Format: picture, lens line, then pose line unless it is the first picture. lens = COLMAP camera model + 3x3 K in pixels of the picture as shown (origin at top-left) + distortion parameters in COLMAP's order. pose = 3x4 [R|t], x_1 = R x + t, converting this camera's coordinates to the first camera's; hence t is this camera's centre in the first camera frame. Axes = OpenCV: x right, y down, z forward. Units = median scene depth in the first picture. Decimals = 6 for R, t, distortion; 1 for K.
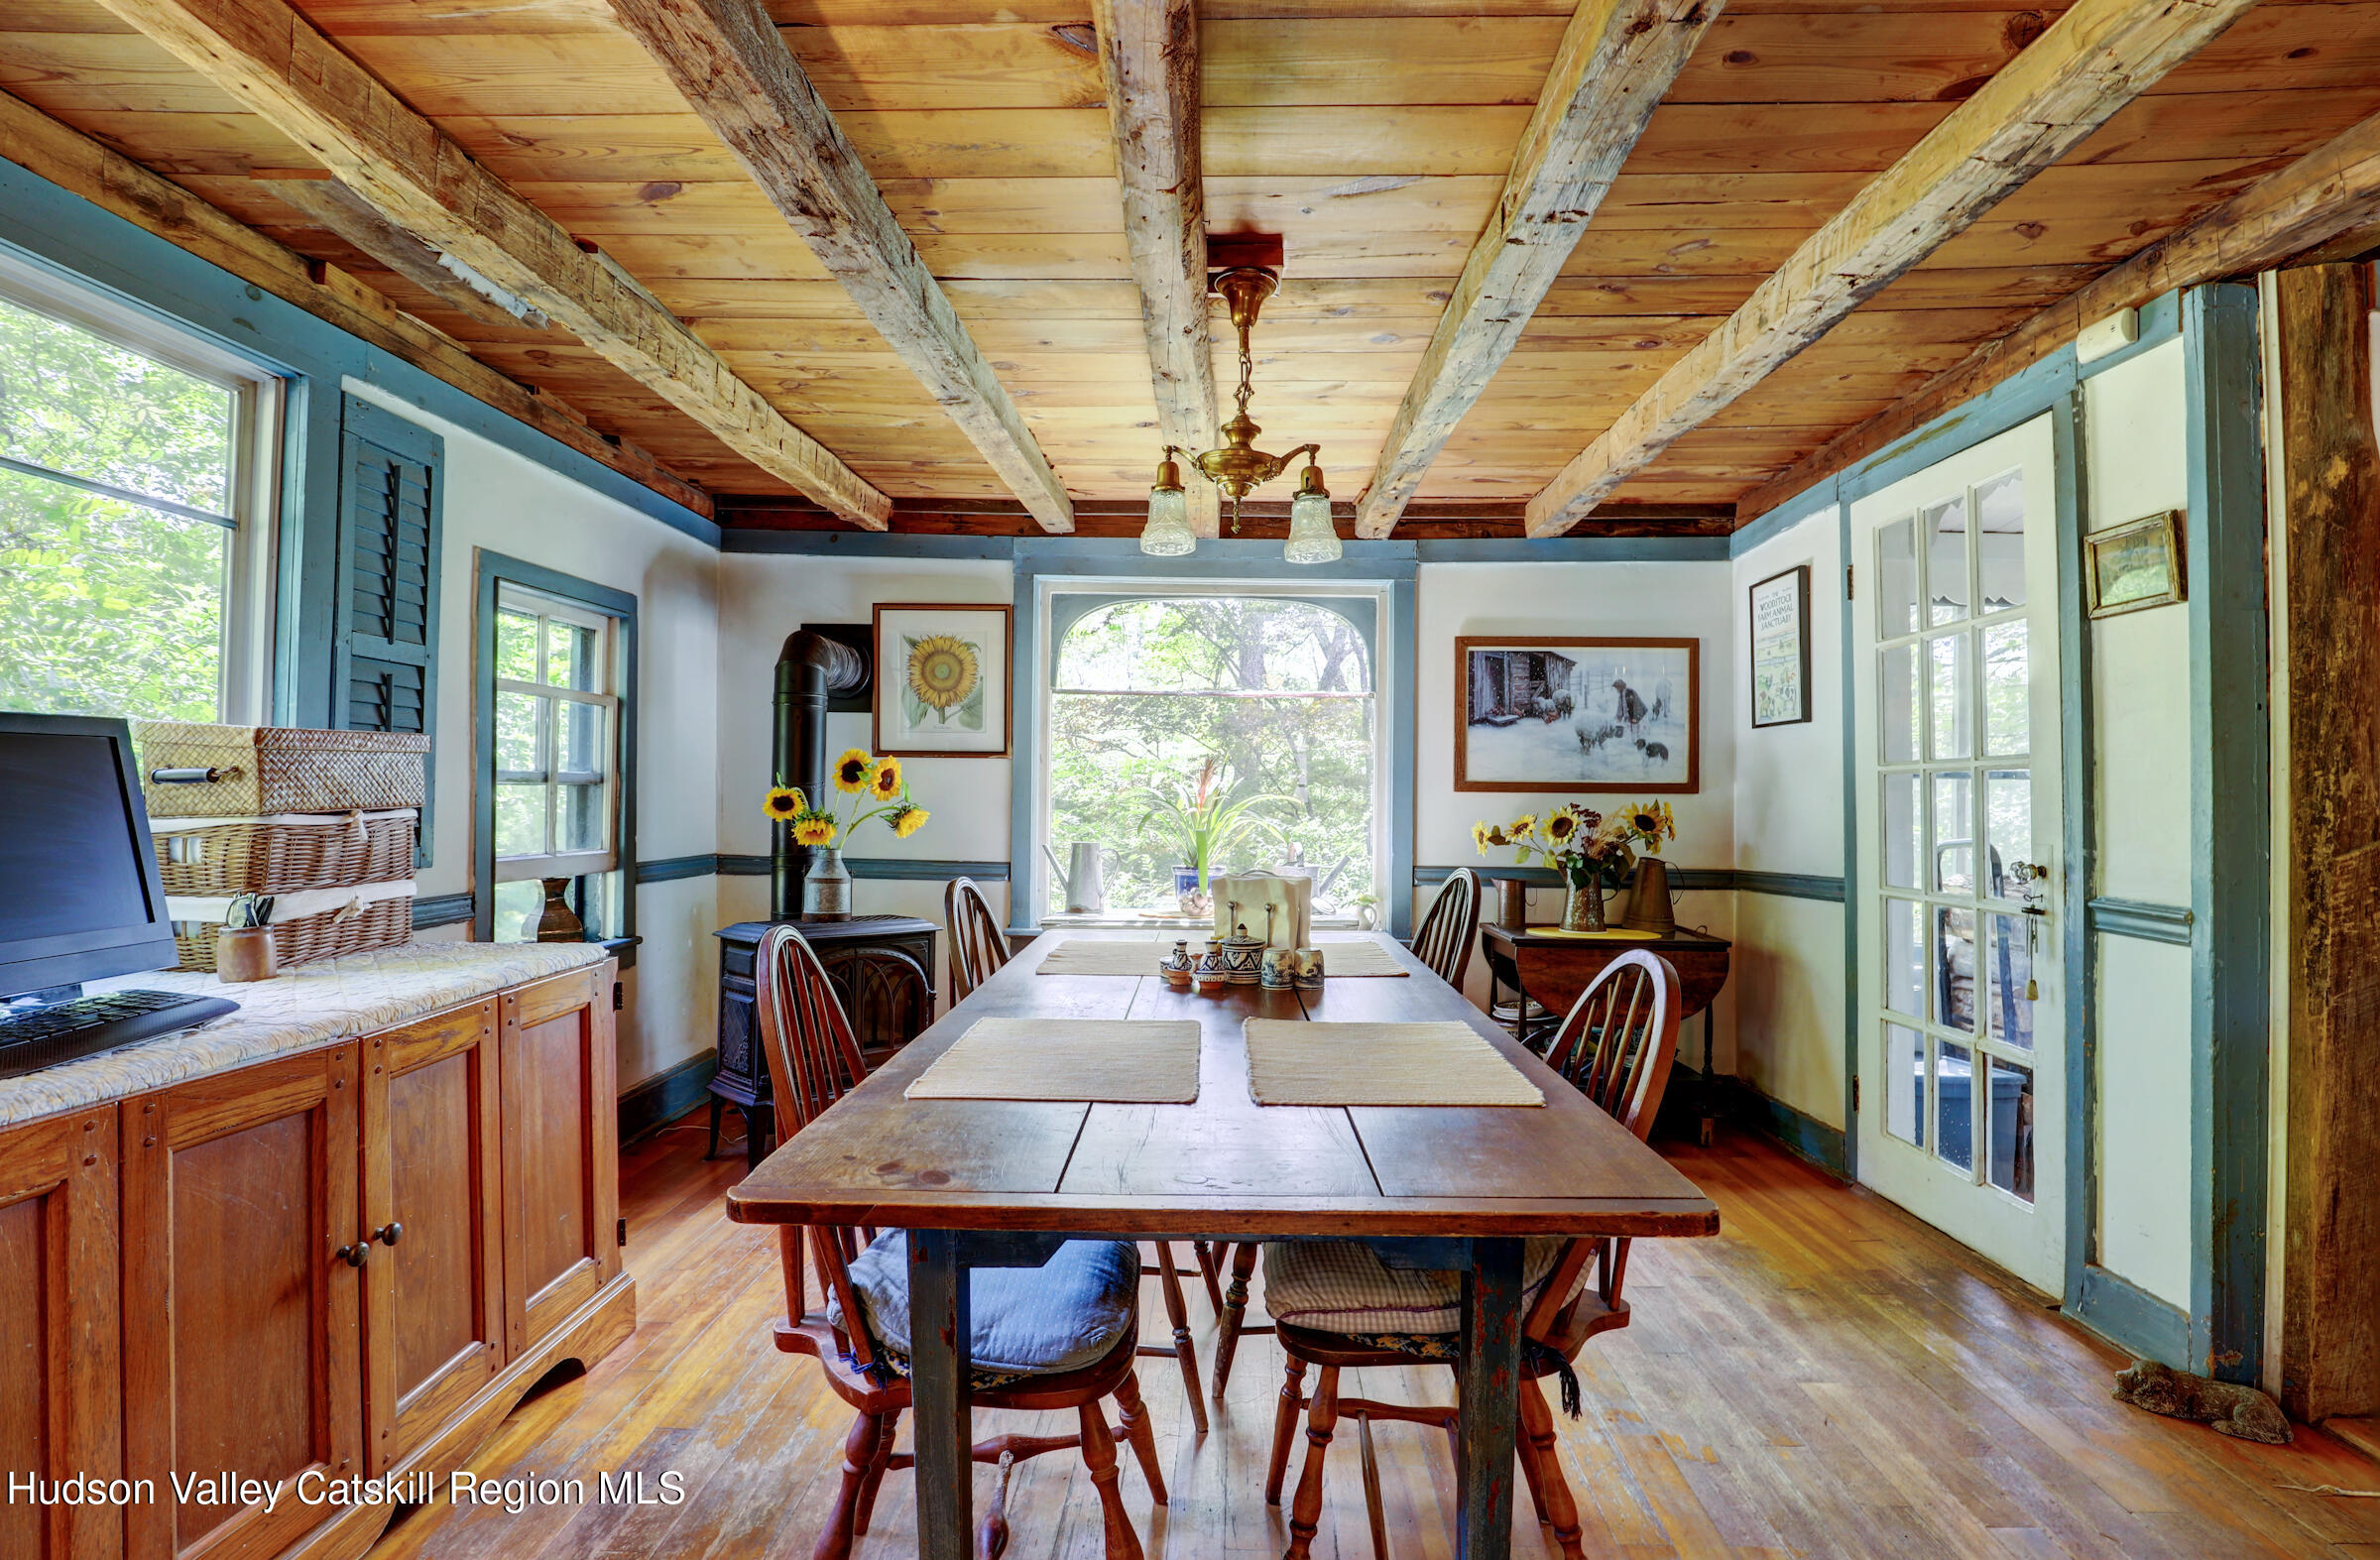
lens RADIAL K [[1119.3, 0, 1192.1], [0, 1119.3, 784.5], [0, 0, 1]] dist [-0.035501, 0.006467]
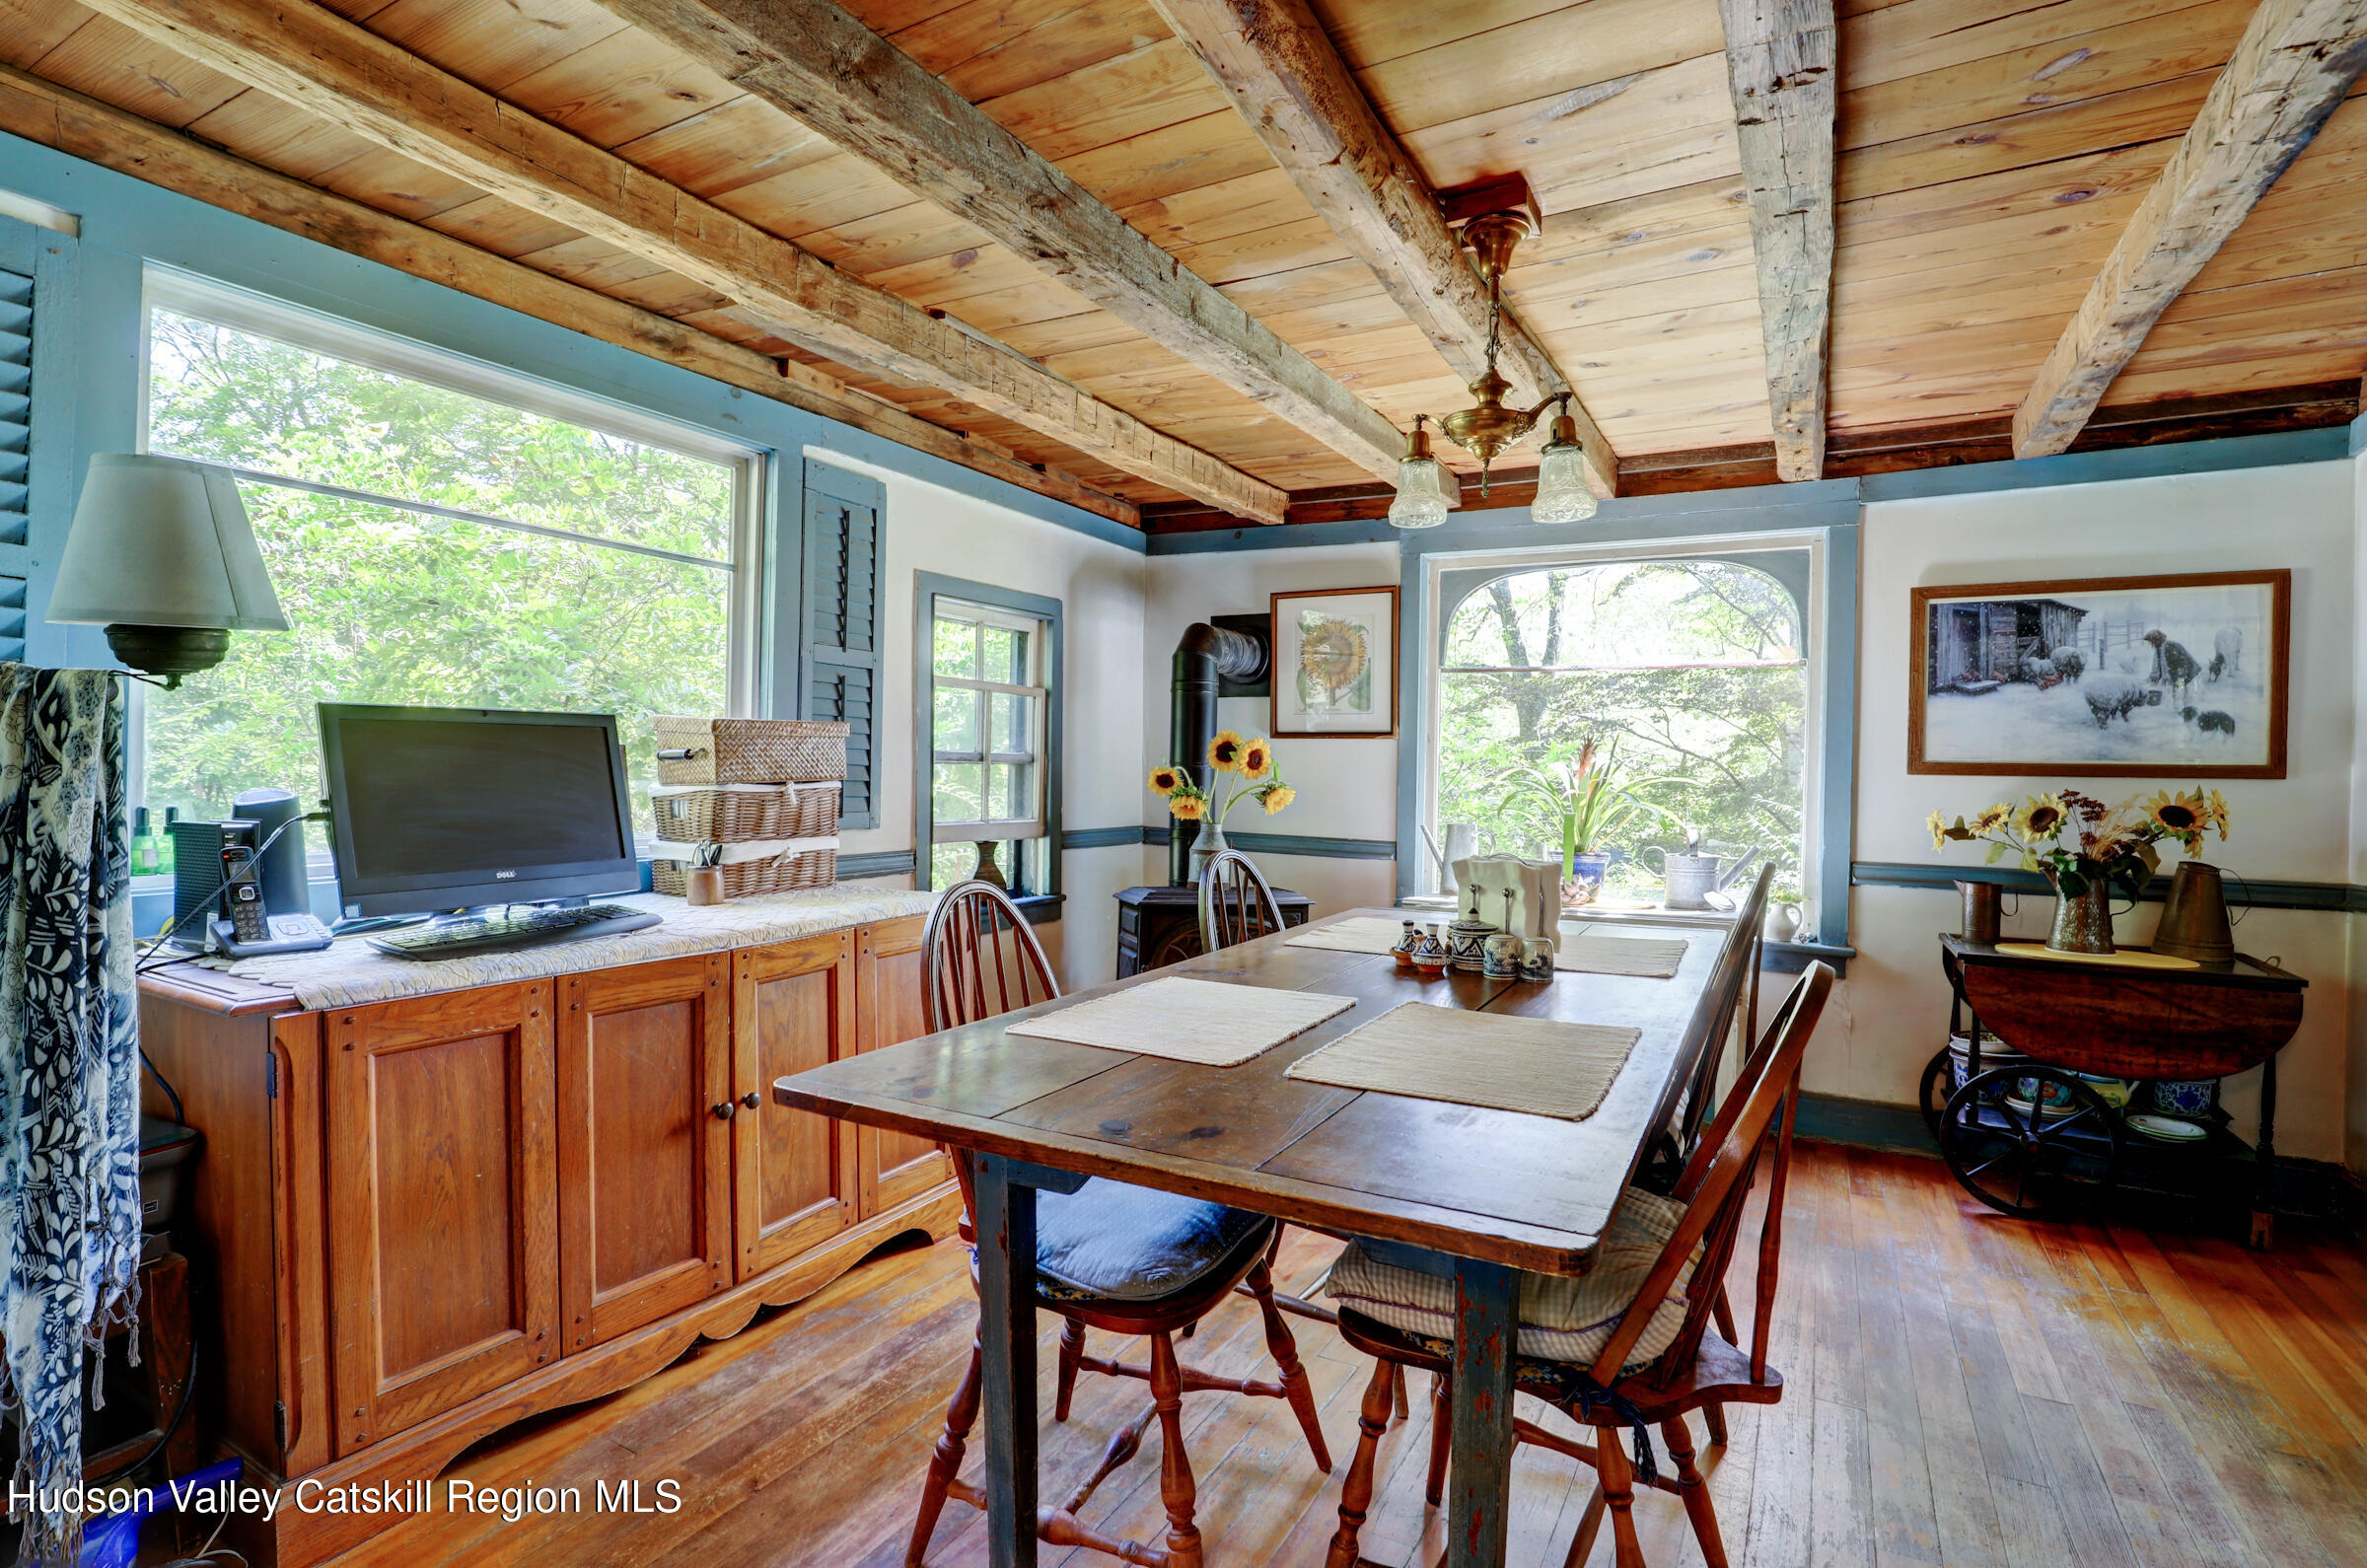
lens RADIAL K [[1114.8, 0, 1187.7], [0, 1114.8, 787.4], [0, 0, 1]] dist [-0.034900, 0.006056]
pose [[0.889133, 0.011220, -0.457511, 0.204465], [-0.002999, 0.999821, 0.018690, 0.003580], [0.457639, -0.015246, 0.889007, 0.034873]]
